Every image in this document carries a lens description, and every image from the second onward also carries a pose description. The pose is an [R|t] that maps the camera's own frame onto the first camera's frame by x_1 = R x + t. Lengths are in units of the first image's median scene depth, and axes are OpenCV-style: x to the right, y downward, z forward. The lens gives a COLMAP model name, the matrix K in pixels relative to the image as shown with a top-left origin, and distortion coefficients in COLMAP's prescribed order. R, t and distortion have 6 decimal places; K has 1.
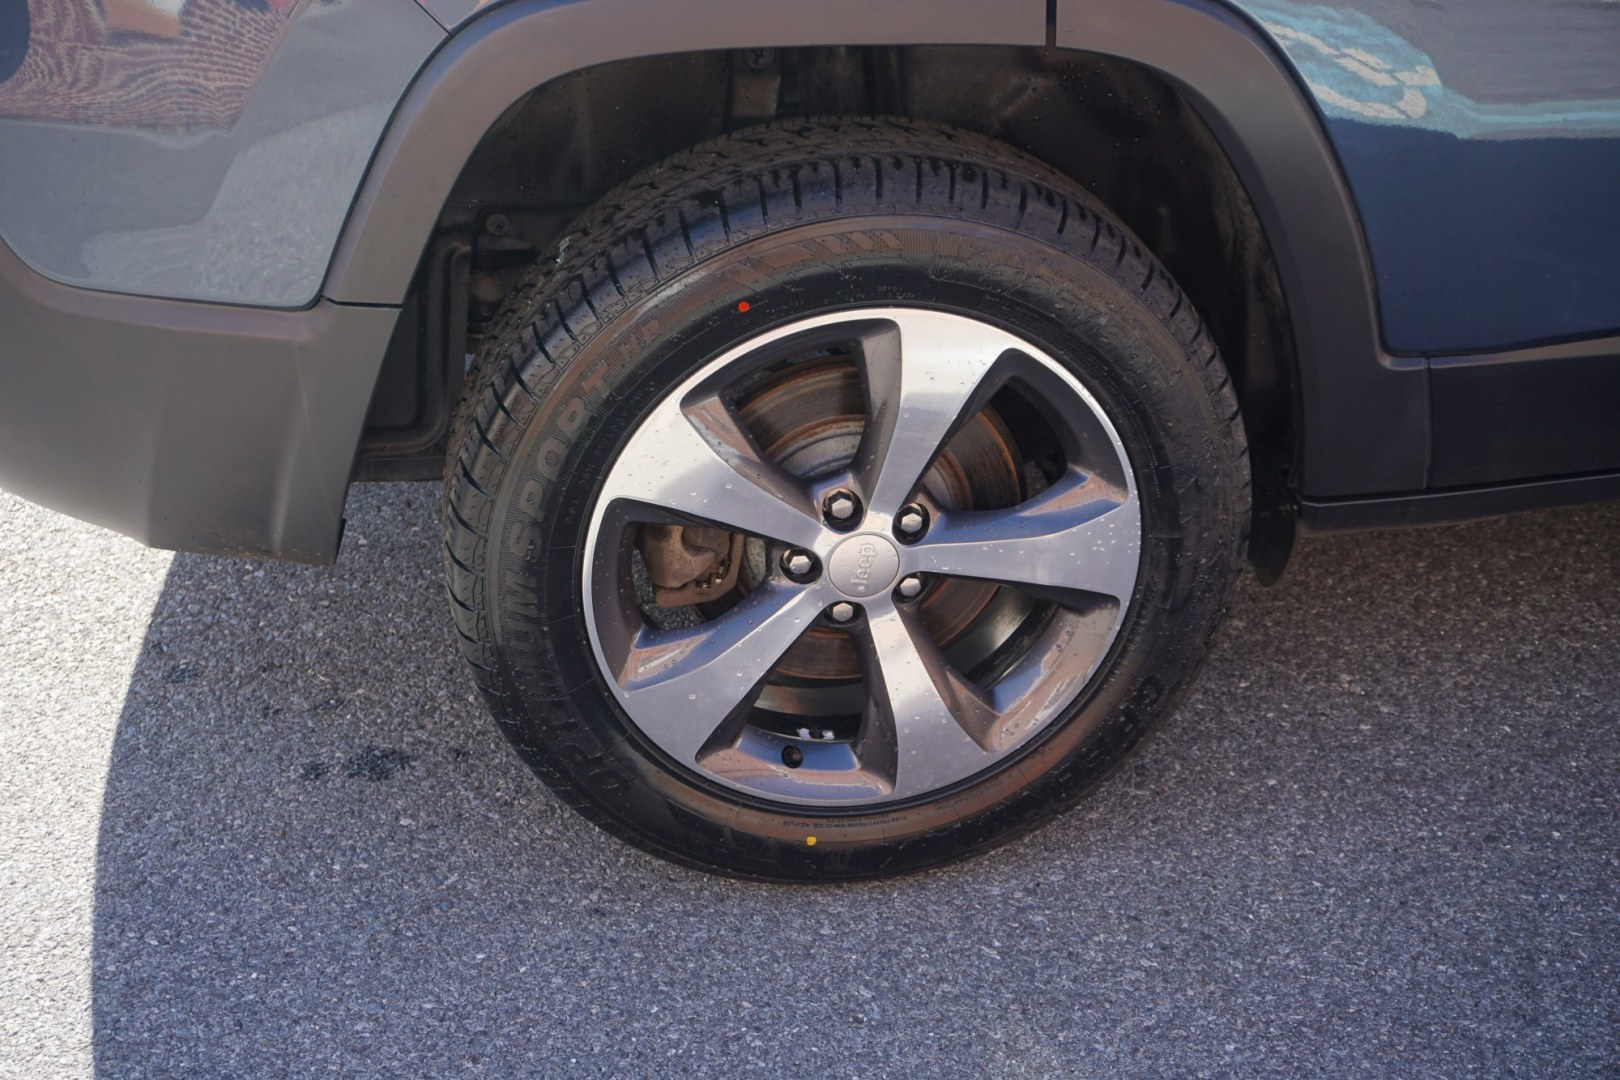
lens RADIAL K [[2072.1, 0, 810.6], [0, 2072.1, 538.2], [0, 0, 1]] dist [-0.002643, -0.012090]
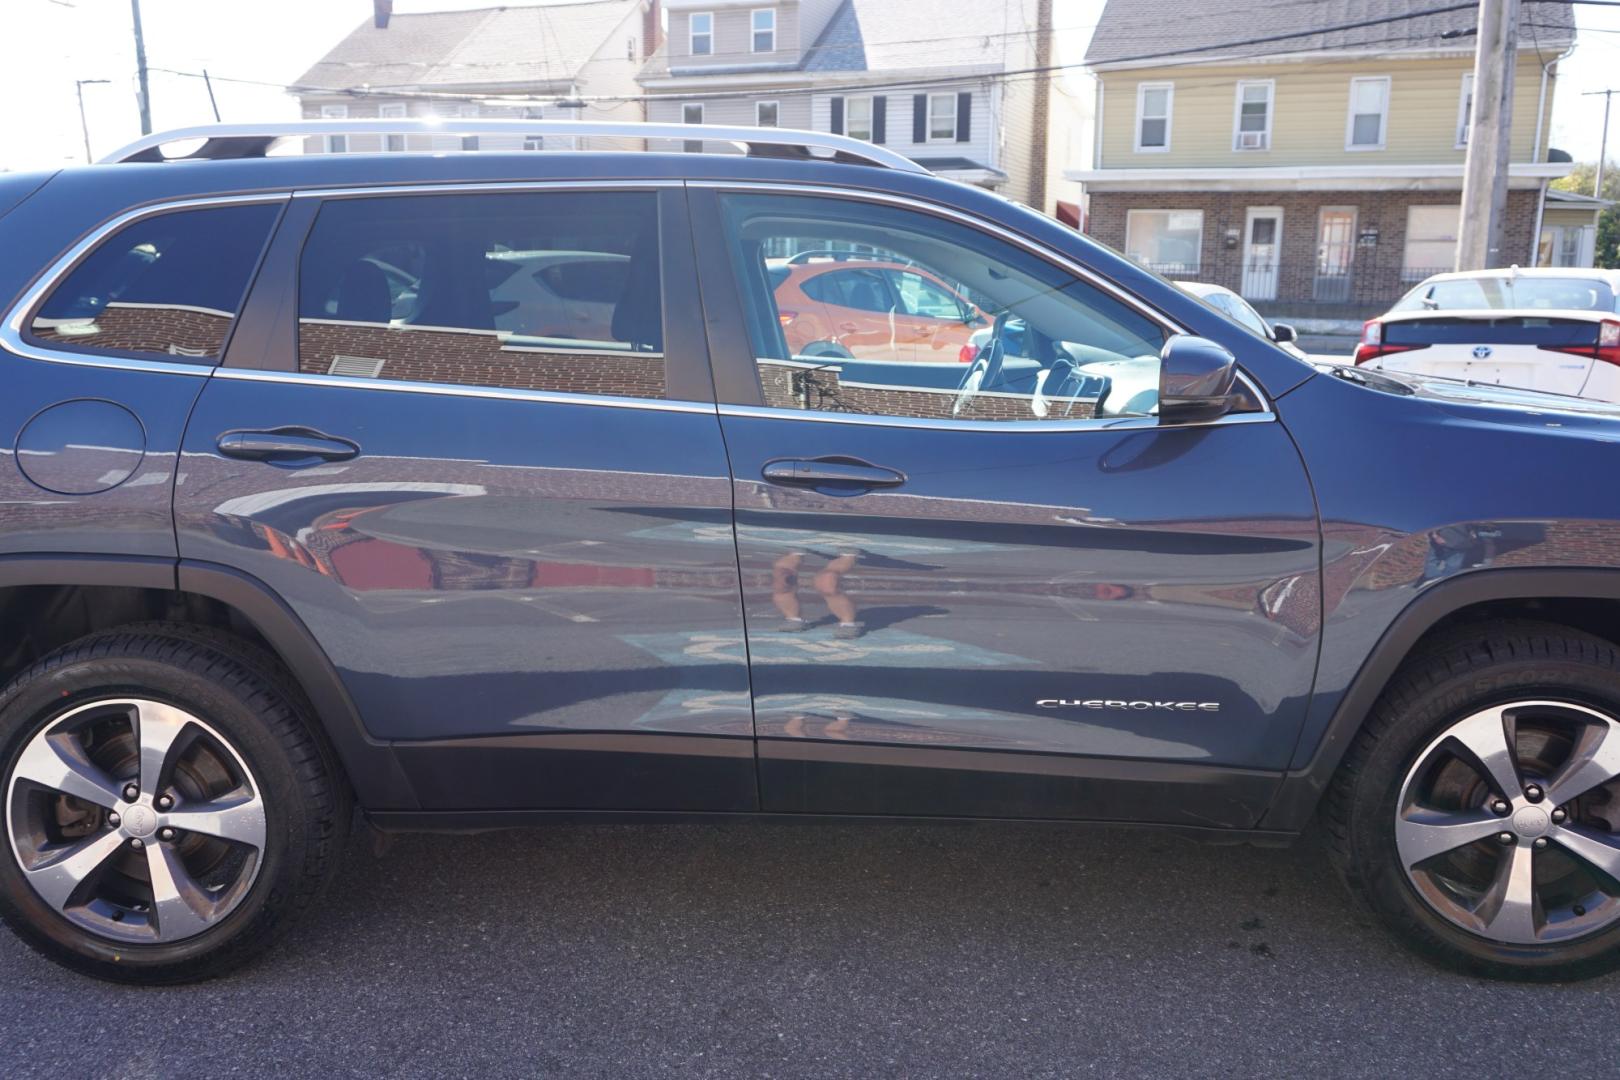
lens RADIAL K [[1332.9, 0, 808.3], [0, 1332.9, 535.0], [0, 0, 1]] dist [-0.000588, 0.006778]
pose [[0.985694, 0.033209, -0.165244, 0.917509], [-0.084079, 0.946583, -0.311305, 0.103699], [0.146079, 0.320745, 0.935833, -0.306243]]
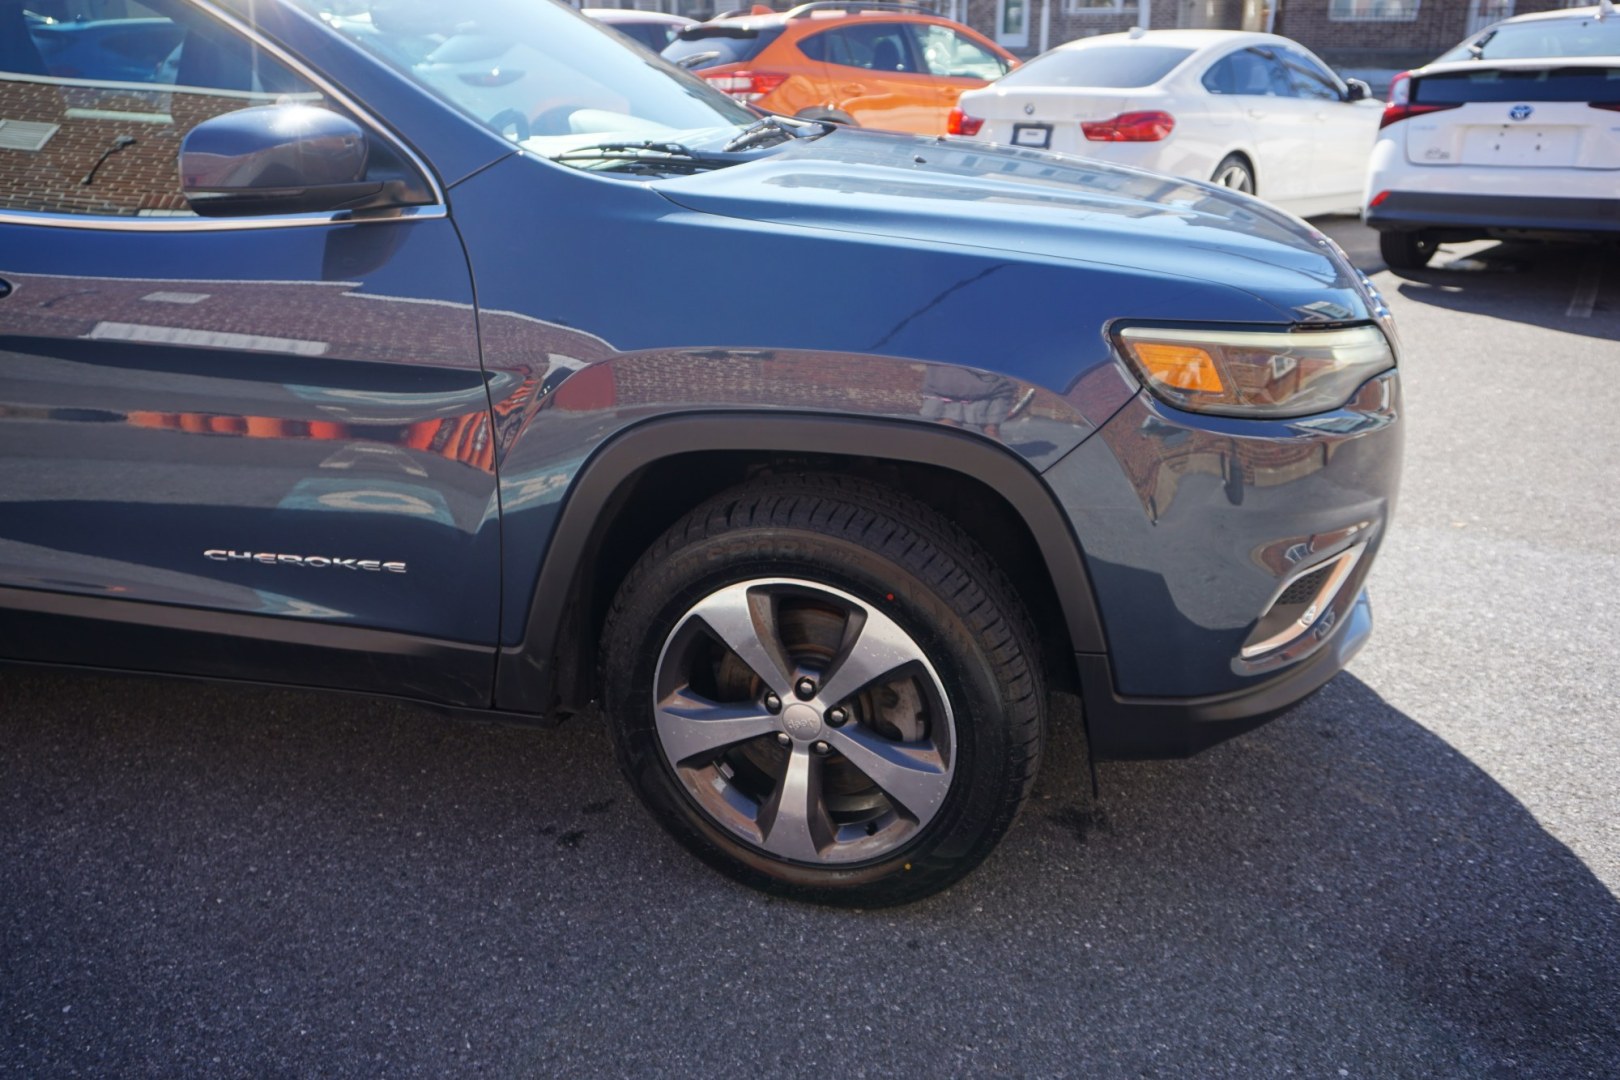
lens RADIAL K [[1332.9, 0, 808.3], [0, 1332.9, 535.0], [0, 0, 1]] dist [-0.000588, 0.006778]
pose [[0.941738, 0.101430, -0.320689, 1.778285], [-0.149629, 0.980243, -0.129361, -0.116287], [0.301232, 0.169809, 0.938309, 0.109771]]
